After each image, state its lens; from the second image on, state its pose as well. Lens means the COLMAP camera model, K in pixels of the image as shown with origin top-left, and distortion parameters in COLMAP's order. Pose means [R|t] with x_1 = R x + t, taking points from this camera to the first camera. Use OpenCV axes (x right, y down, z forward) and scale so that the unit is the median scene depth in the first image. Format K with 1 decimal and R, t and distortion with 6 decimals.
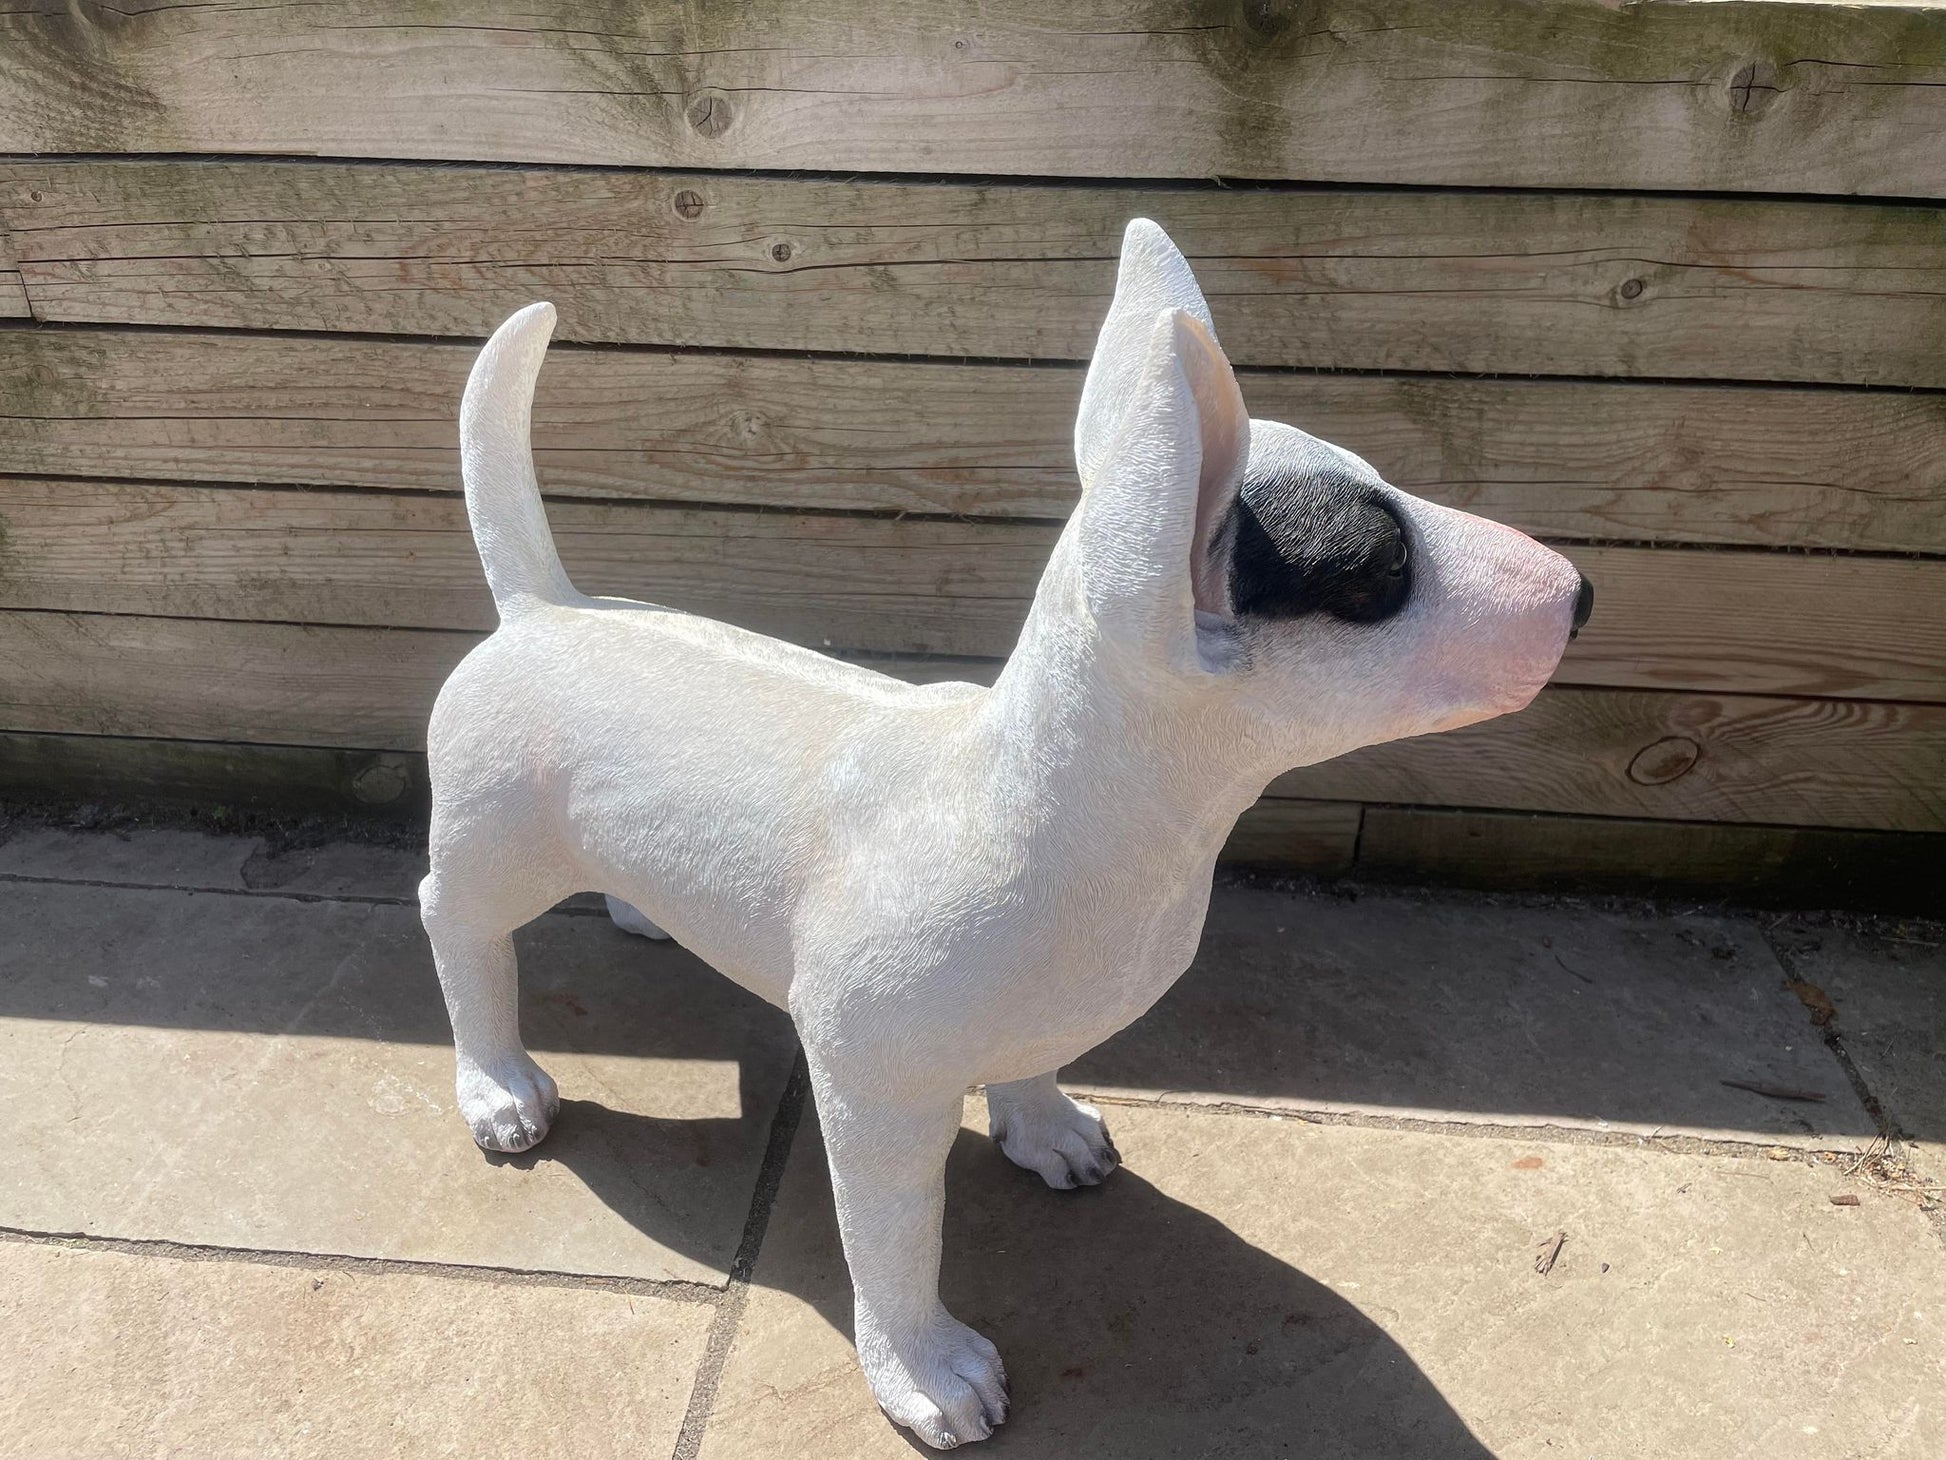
lens RADIAL K [[1474.5, 0, 985.2], [0, 1474.5, 736.0], [0, 0, 1]] dist [0.088105, -0.116349]
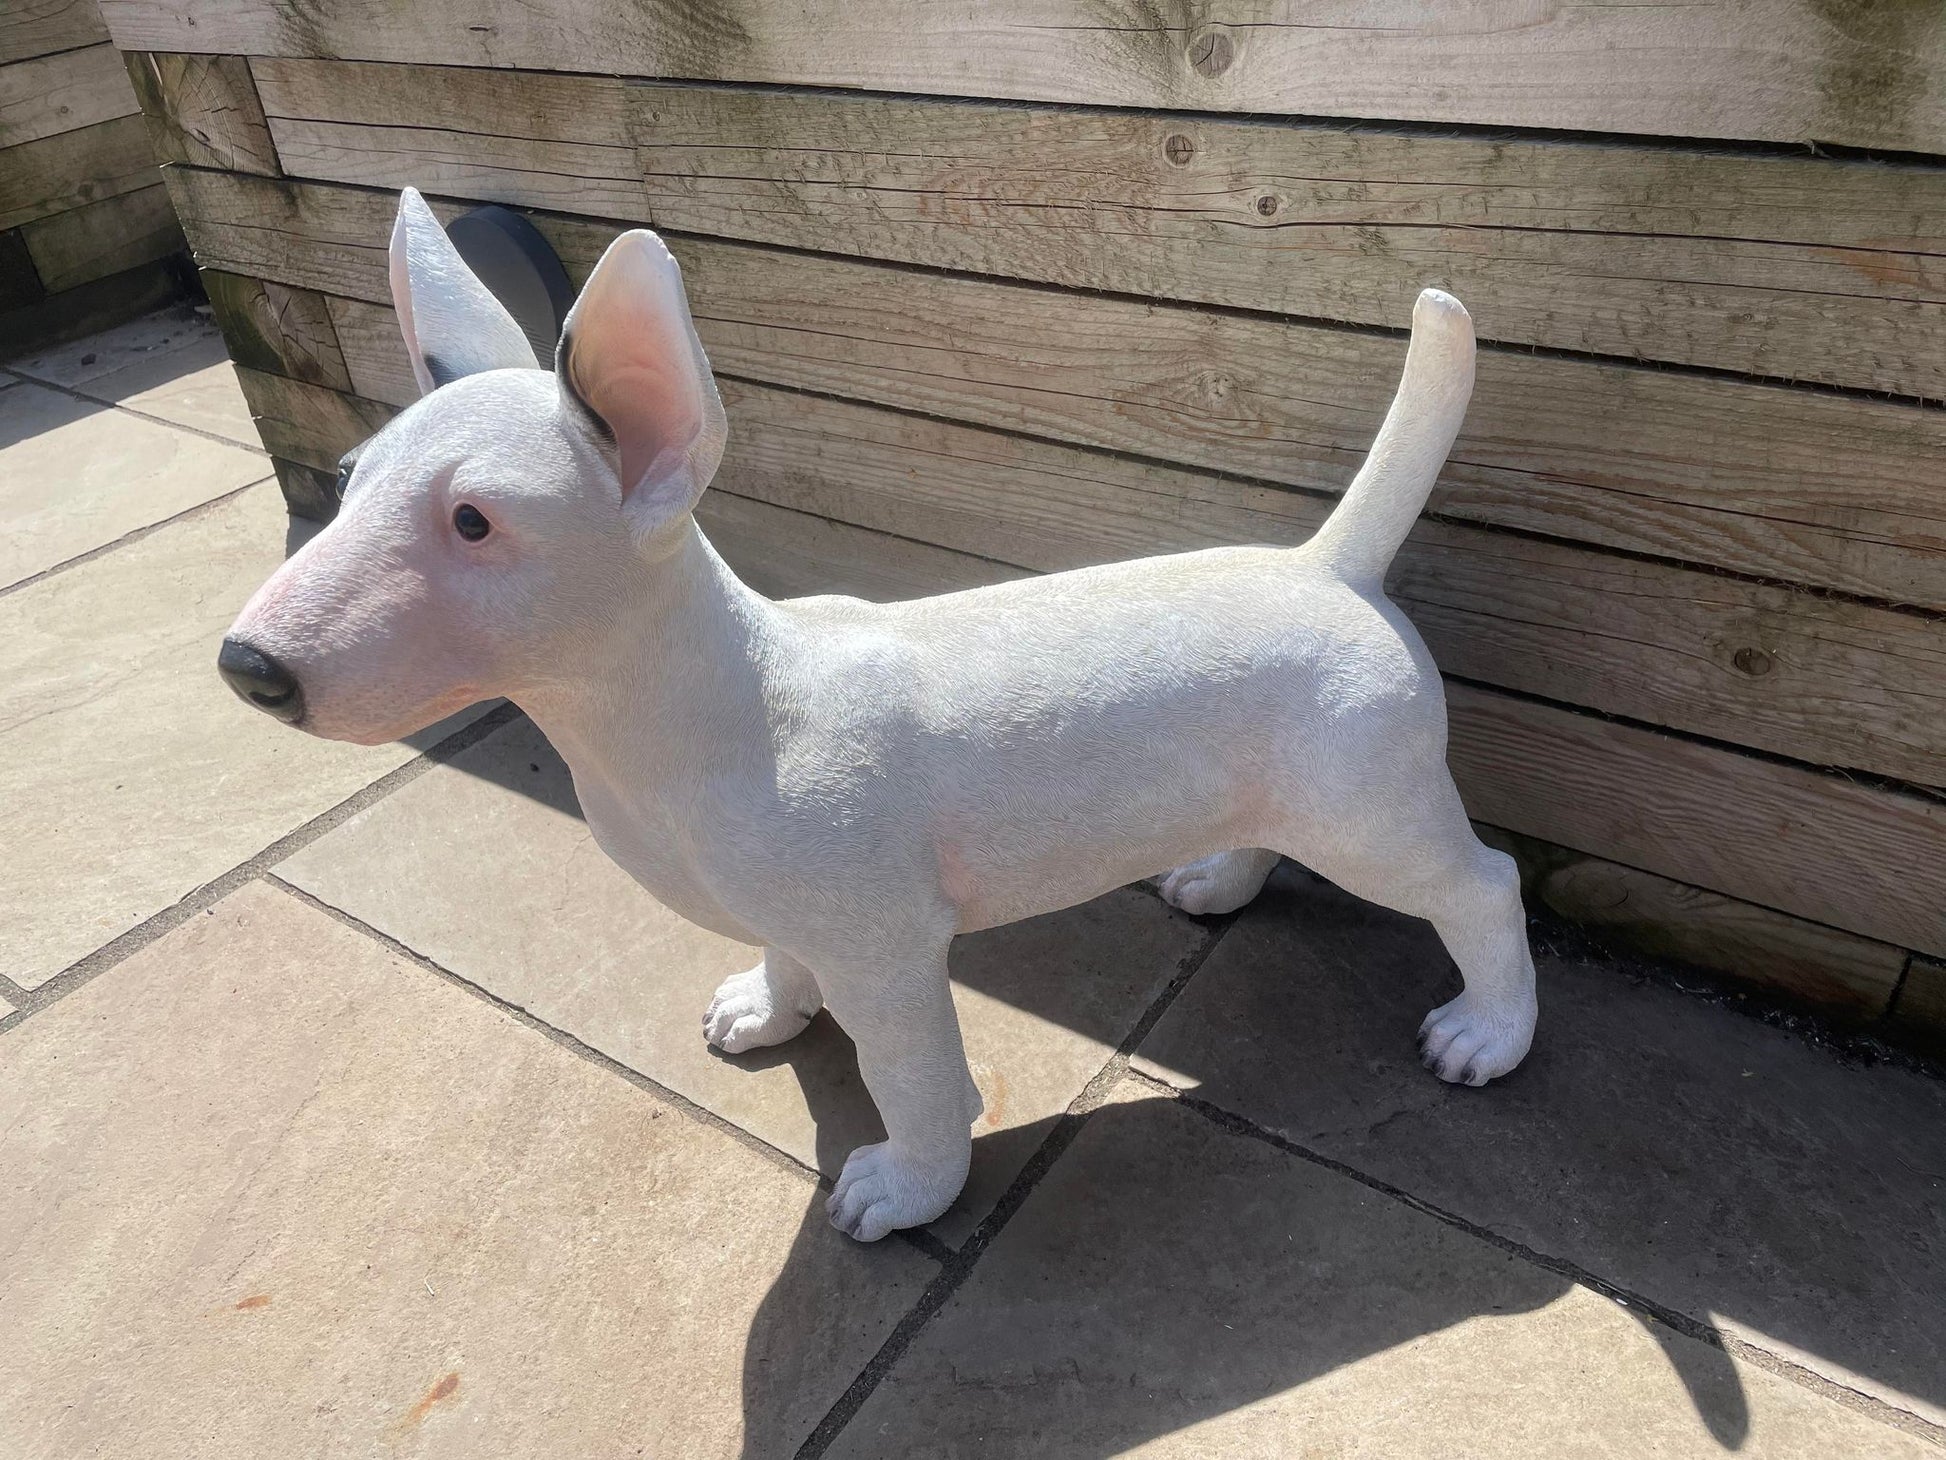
lens RADIAL K [[1474.5, 0, 964.4], [0, 1474.5, 731.0], [0, 0, 1]] dist [0.088105, -0.116349]
pose [[0.863762, 0.217052, -0.454756, 0.188698], [-0.173075, 0.975362, 0.136796, -0.104917], [0.473244, -0.039452, 0.880048, 0.097813]]
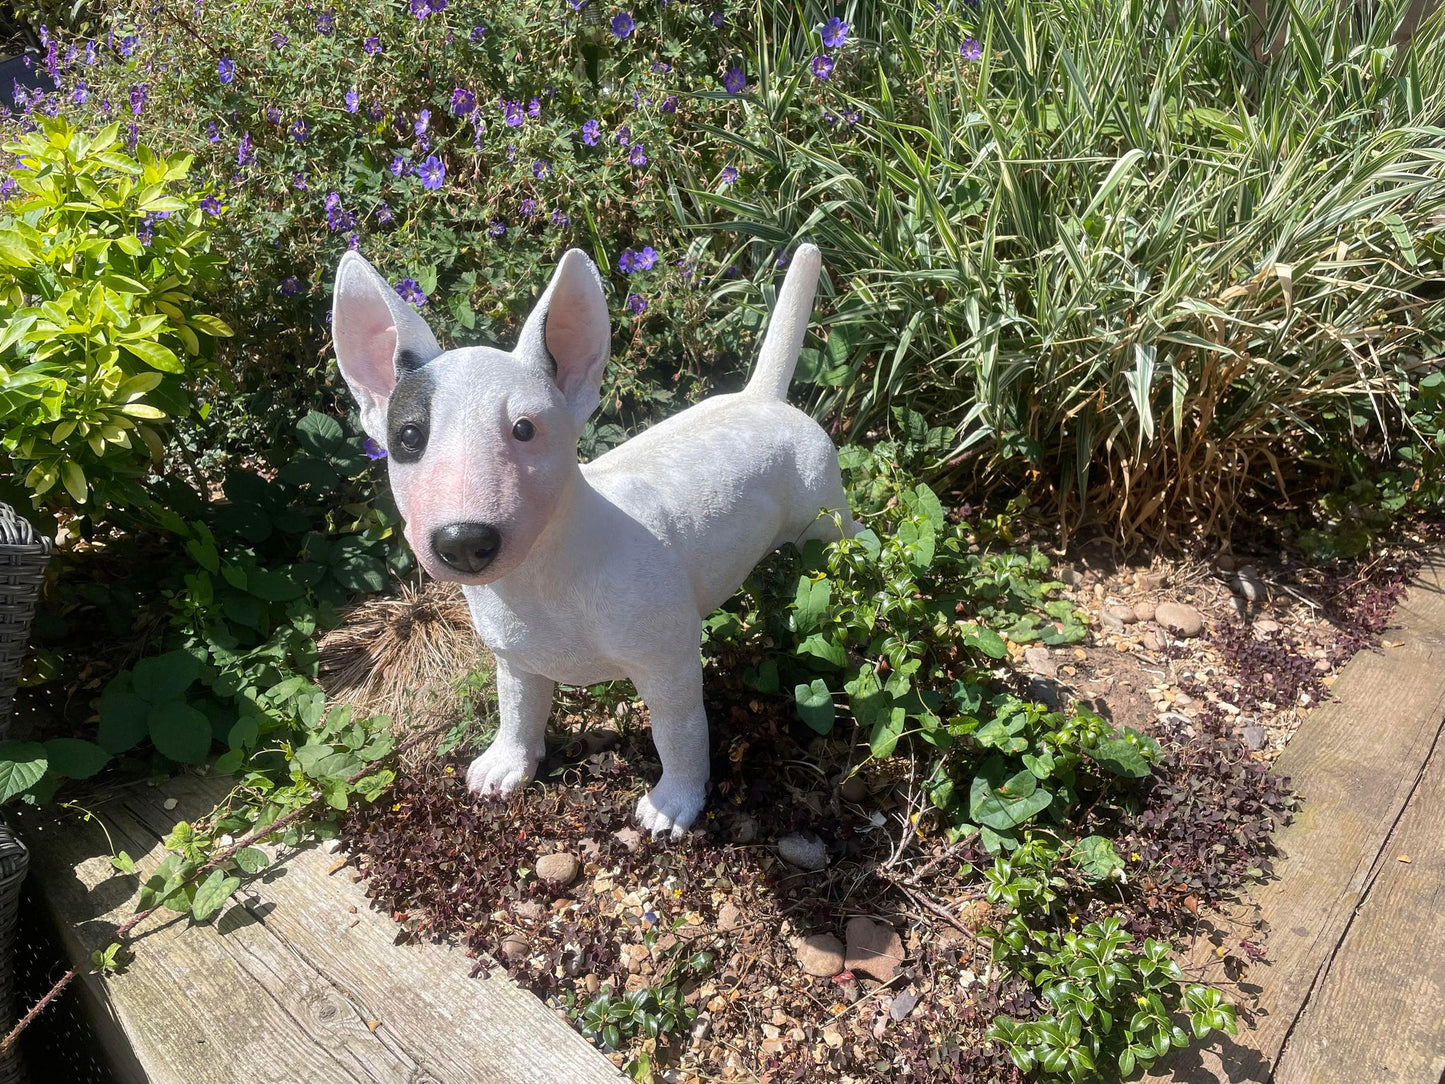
lens RADIAL K [[1094.9, 0, 725.4], [0, 1094.9, 547.8], [0, 0, 1]] dist [0.088105, -0.116349]
pose [[0.982899, -0.108538, 0.148761, -0.284984], [0.104625, 0.993934, 0.033903, 0.003235], [-0.151538, -0.017760, 0.988292, -0.238412]]
